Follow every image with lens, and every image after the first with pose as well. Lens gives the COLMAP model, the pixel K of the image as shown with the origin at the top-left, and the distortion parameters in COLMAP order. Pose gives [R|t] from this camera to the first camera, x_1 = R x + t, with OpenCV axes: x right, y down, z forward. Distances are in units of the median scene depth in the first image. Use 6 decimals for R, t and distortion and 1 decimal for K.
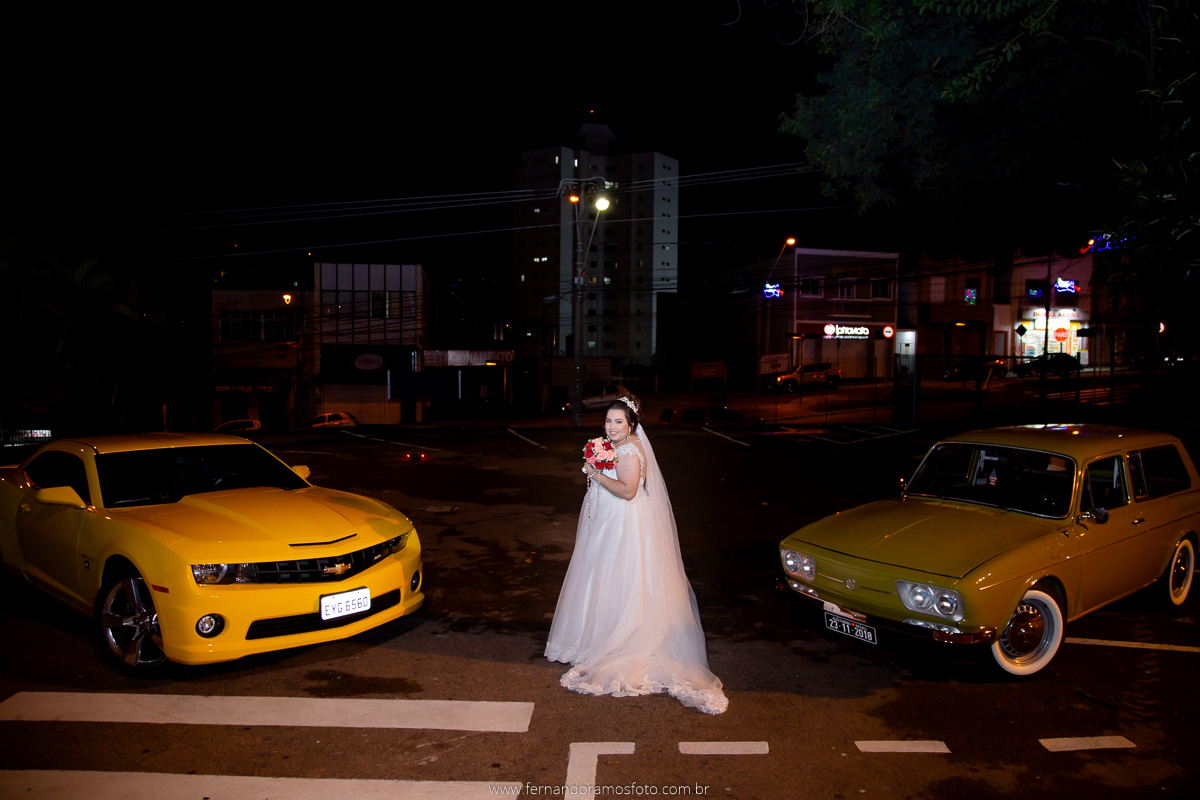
lens RADIAL K [[879.0, 0, 601.0], [0, 879.0, 431.8], [0, 0, 1]] dist [-0.065157, 0.005158]
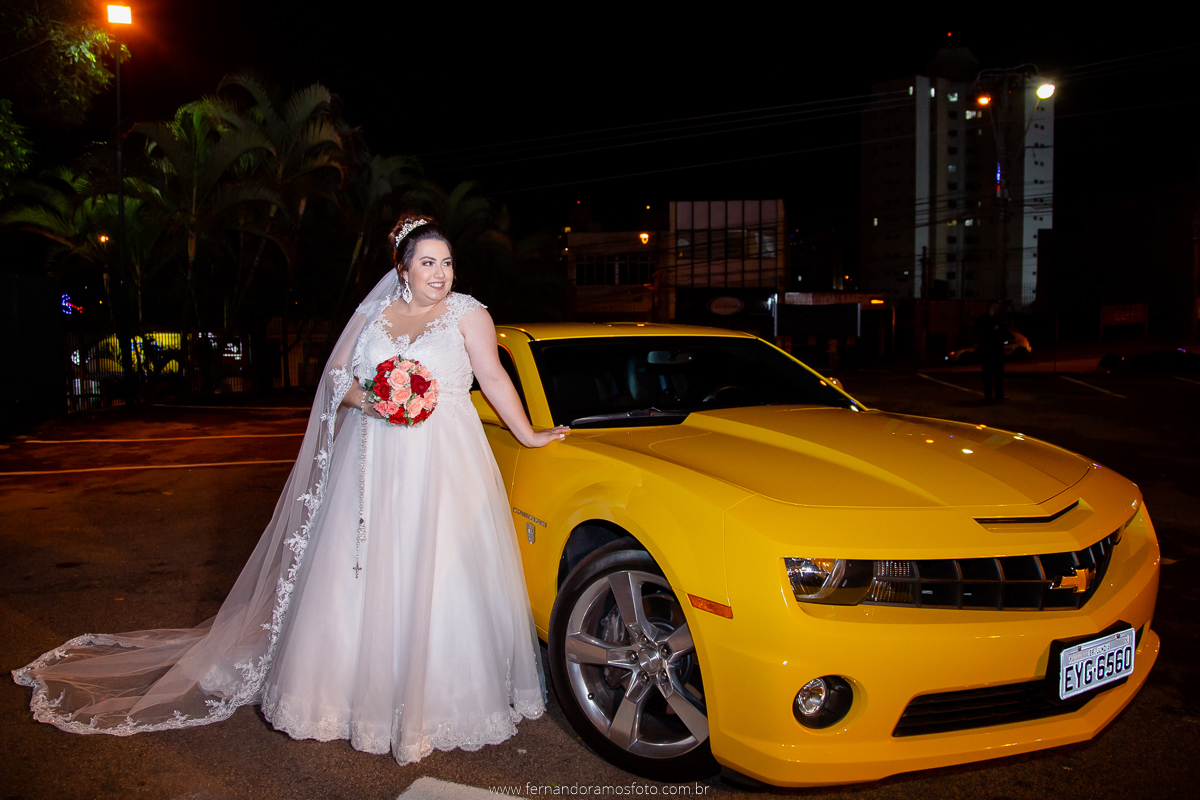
lens RADIAL K [[879.0, 0, 601.0], [0, 879.0, 431.8], [0, 0, 1]] dist [-0.065157, 0.005158]
pose [[0.935319, 0.033592, -0.352207, -0.328539], [-0.017278, 0.998631, 0.049363, 0.057646], [0.353383, -0.040085, 0.934619, 0.454292]]
